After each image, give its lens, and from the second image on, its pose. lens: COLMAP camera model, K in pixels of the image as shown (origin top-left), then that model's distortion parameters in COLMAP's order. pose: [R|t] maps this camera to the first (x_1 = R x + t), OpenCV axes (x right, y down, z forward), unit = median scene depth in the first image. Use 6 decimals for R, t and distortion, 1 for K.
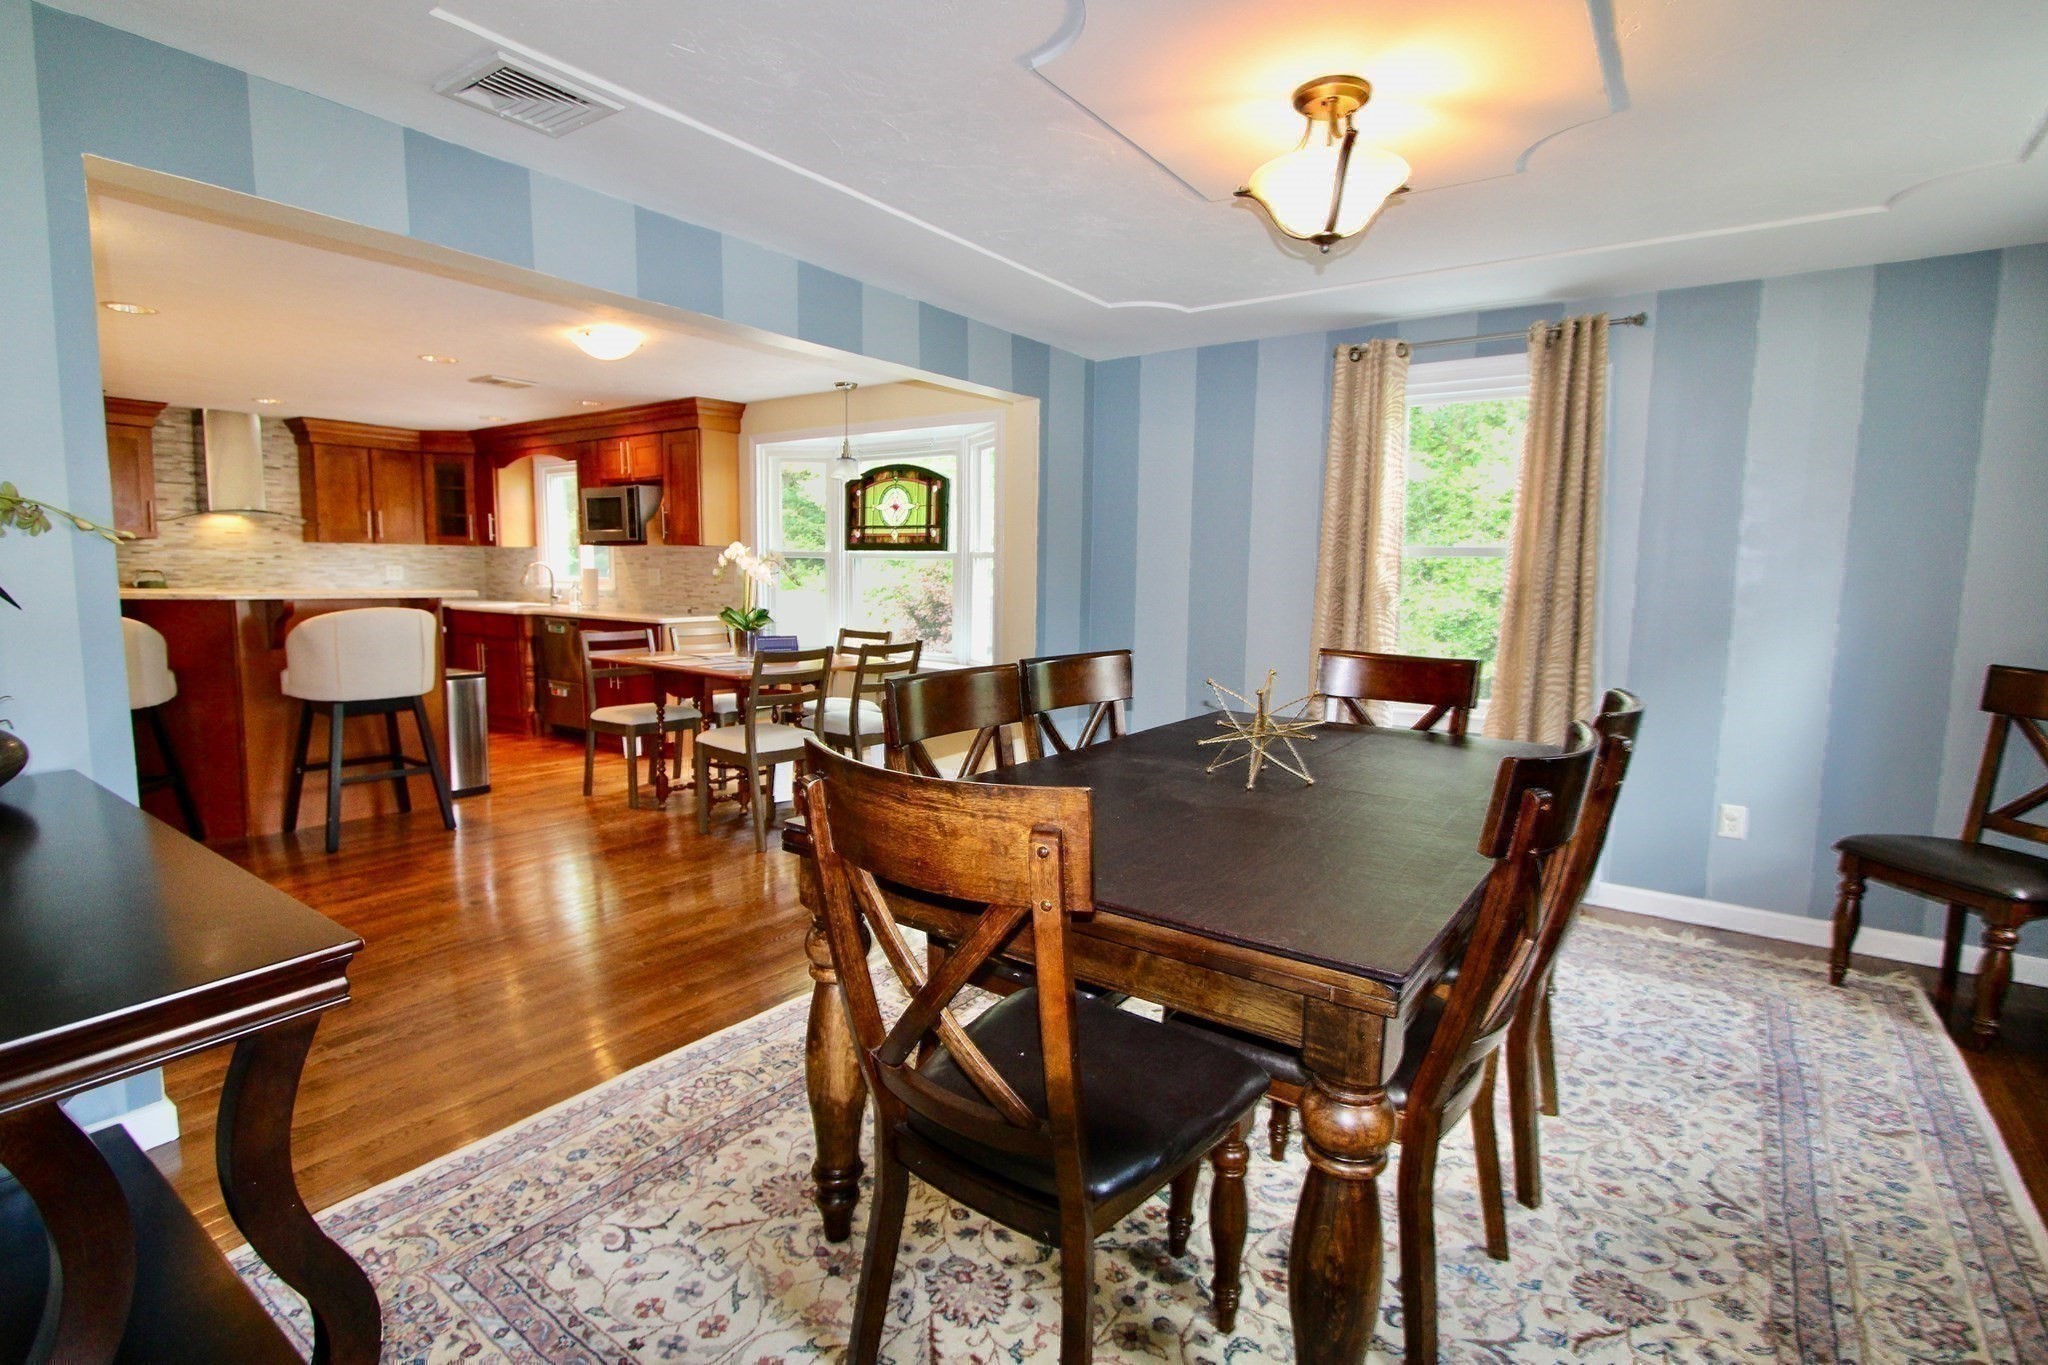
lens RADIAL K [[953.6, 0, 1030.1], [0, 953.6, 674.5], [0, 0, 1]] dist [-0.015028, 0.000761]
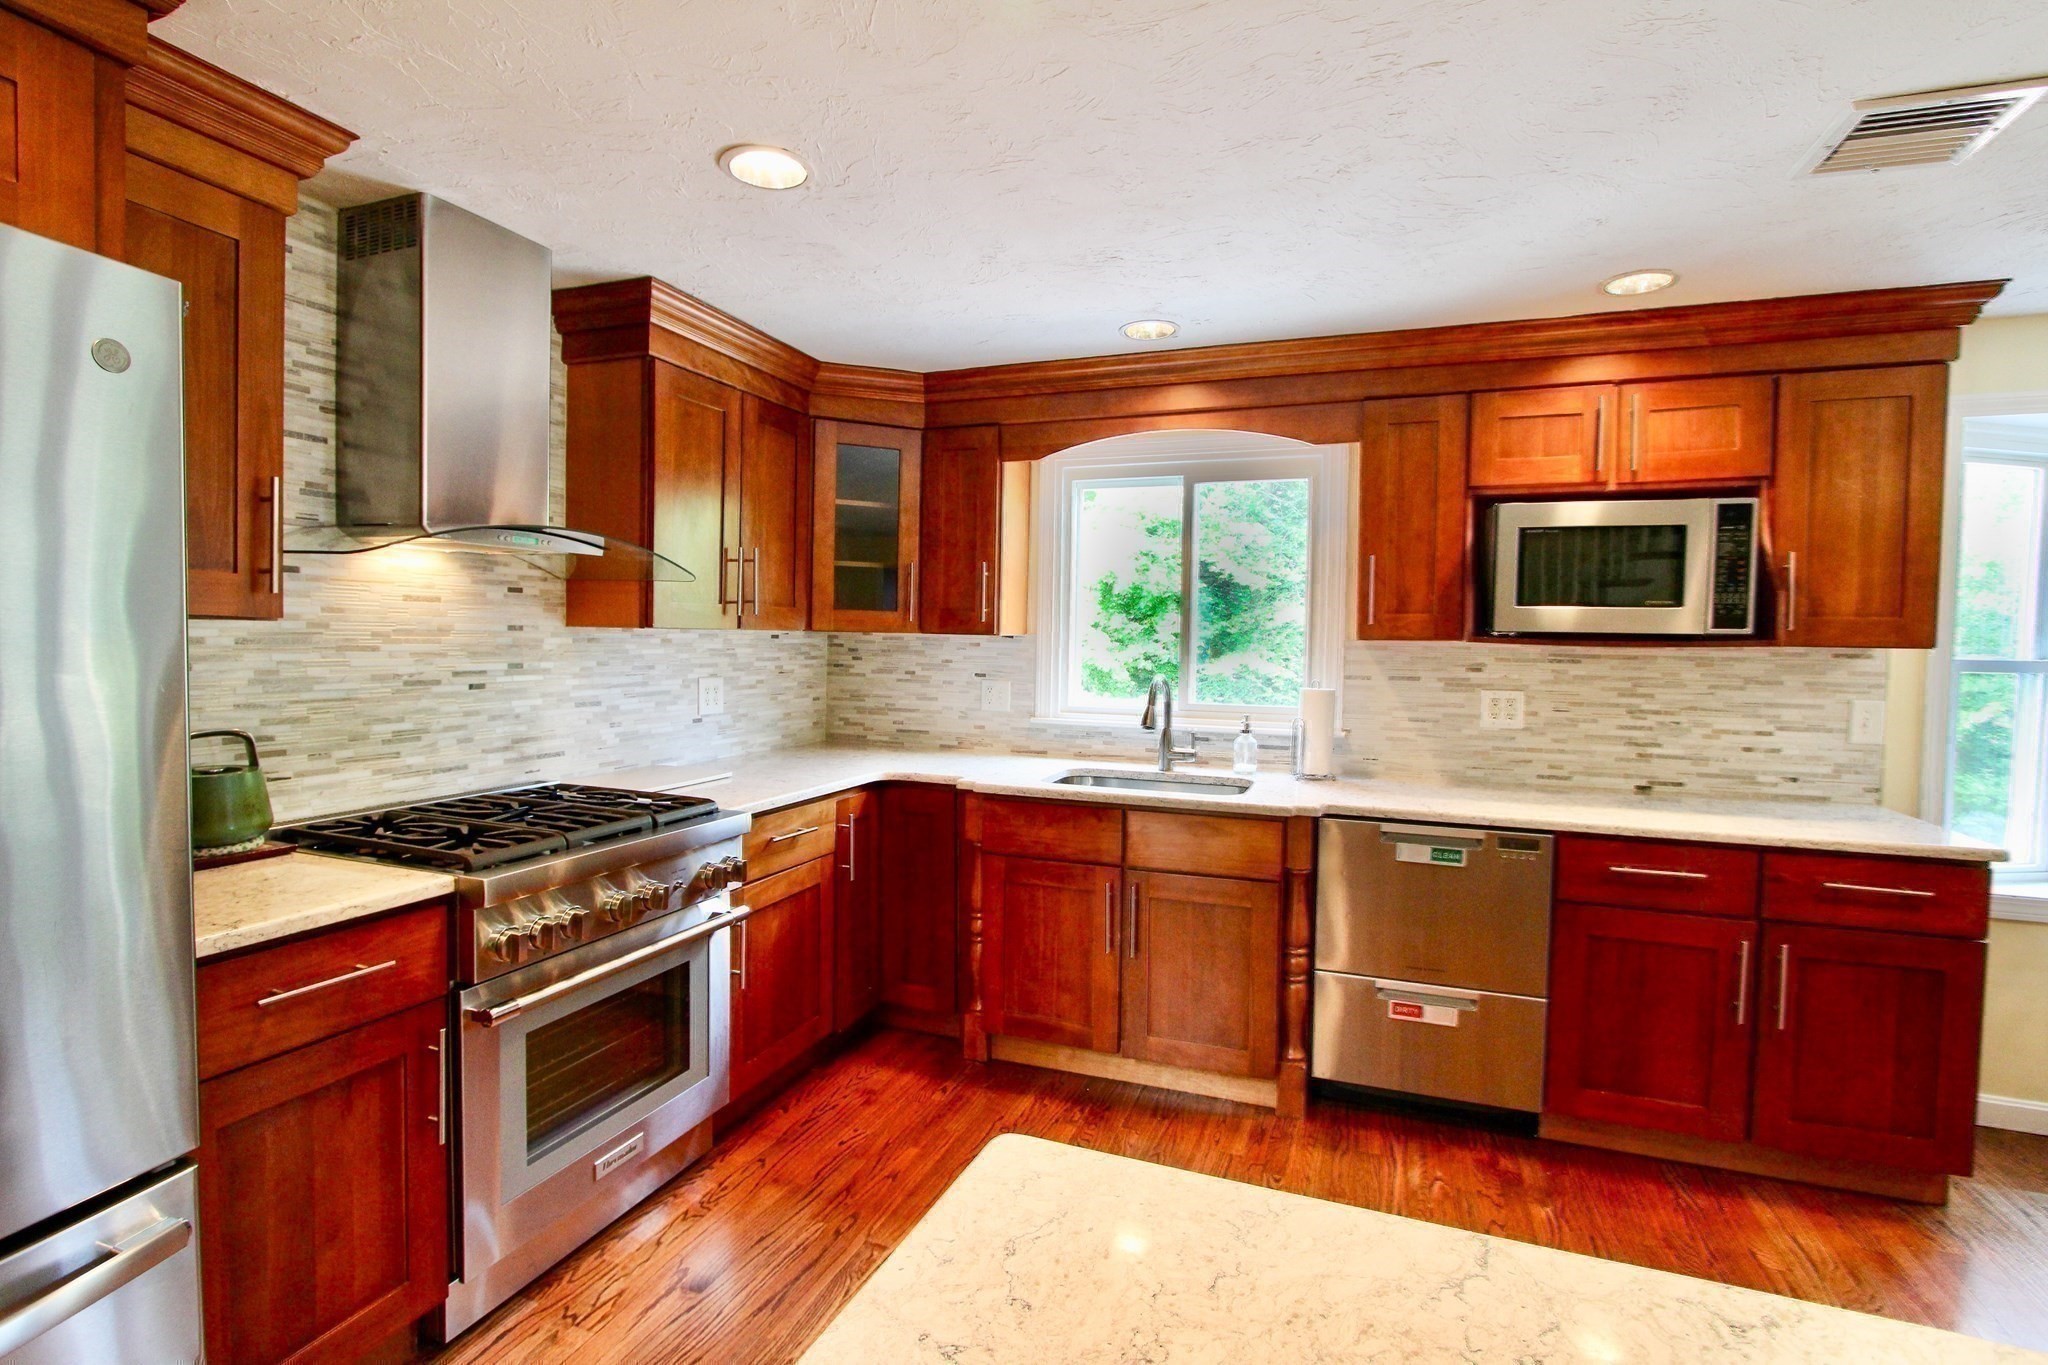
lens RADIAL K [[953.6, 0, 1030.1], [0, 953.6, 674.5], [0, 0, 1]] dist [-0.015028, 0.000761]
pose [[0.967335, -0.008583, 0.253355, -0.756207], [0.026256, 0.997444, -0.066457, -0.100321], [-0.252137, 0.070938, 0.965088, 0.656418]]
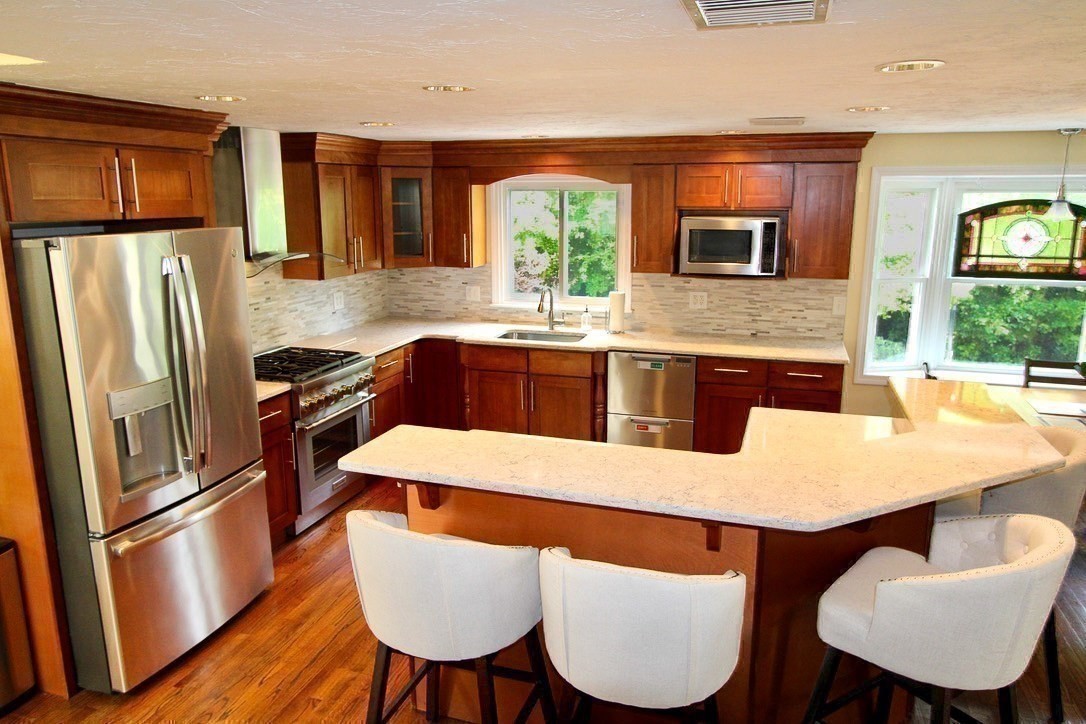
lens RADIAL K [[760.0, 0, 543.0], [0, 760.0, 362.0], [0, 0, 1]] dist [-0.009004, -0.001755]
pose [[0.954165, -0.081891, 0.287859, -0.823453], [0.048860, 0.991556, 0.120124, -0.149290], [-0.295265, -0.100553, 0.950109, 0.299705]]
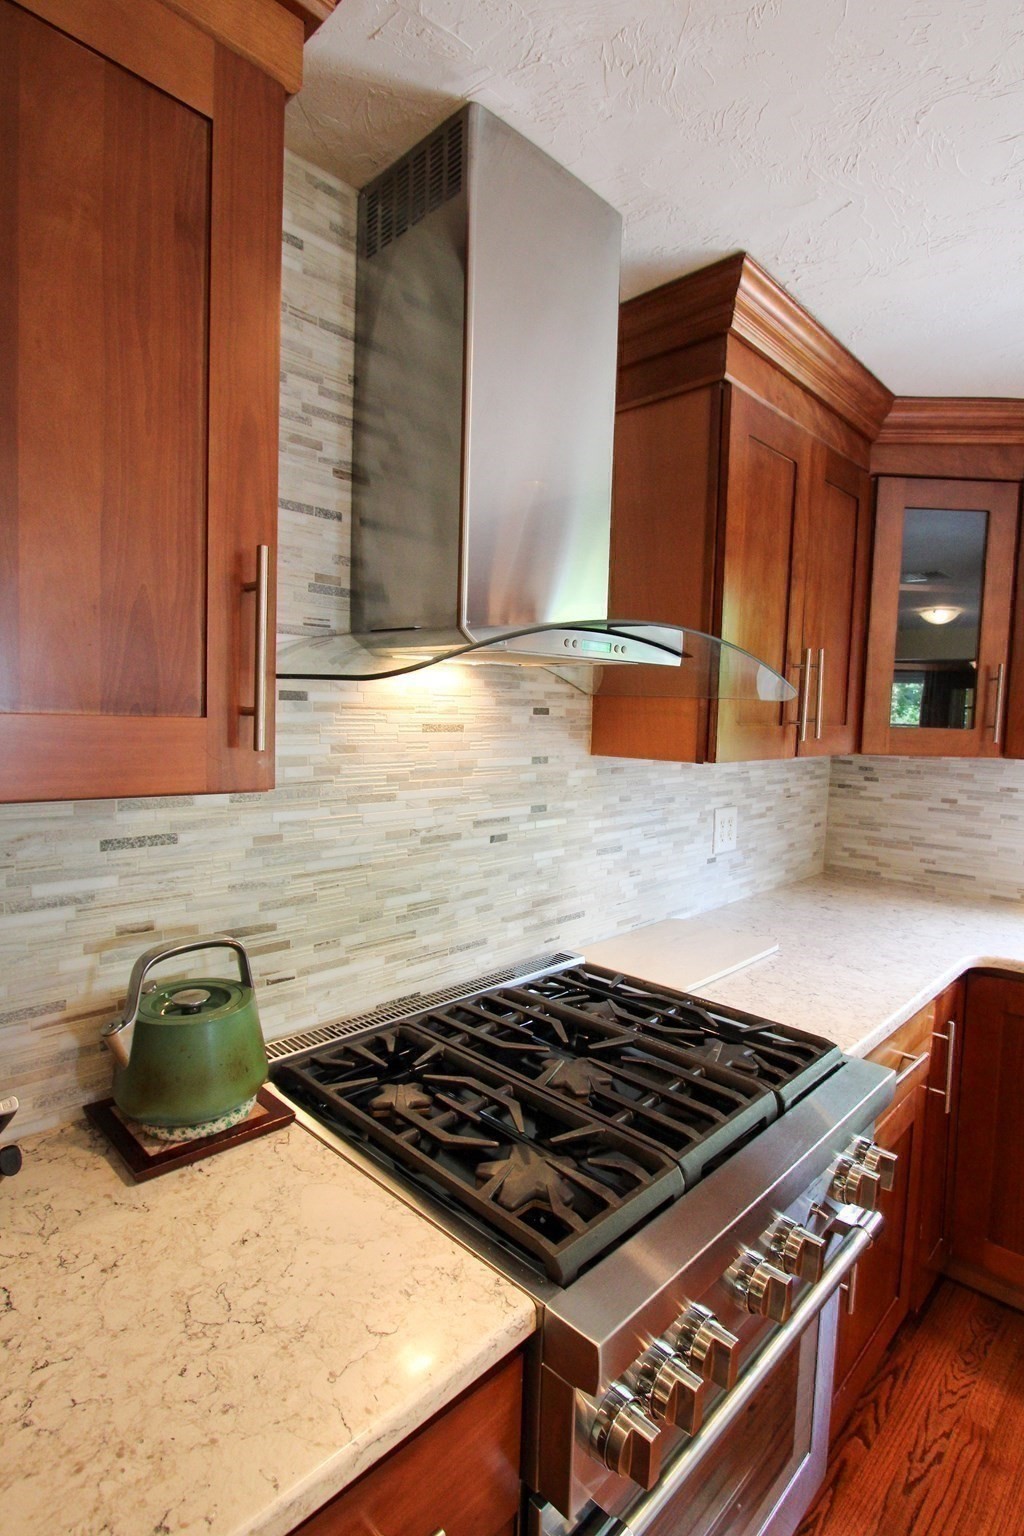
lens RADIAL K [[751.0, 0, 512.0], [0, 751.0, 768.0], [0, 0, 1]] dist [-0.018730, 0.000387]
pose [[0.987466, 0.018130, -0.156786, -0.832022], [-0.024541, 0.998936, -0.039053, -0.138304], [0.155911, 0.042411, 0.986860, 0.844188]]
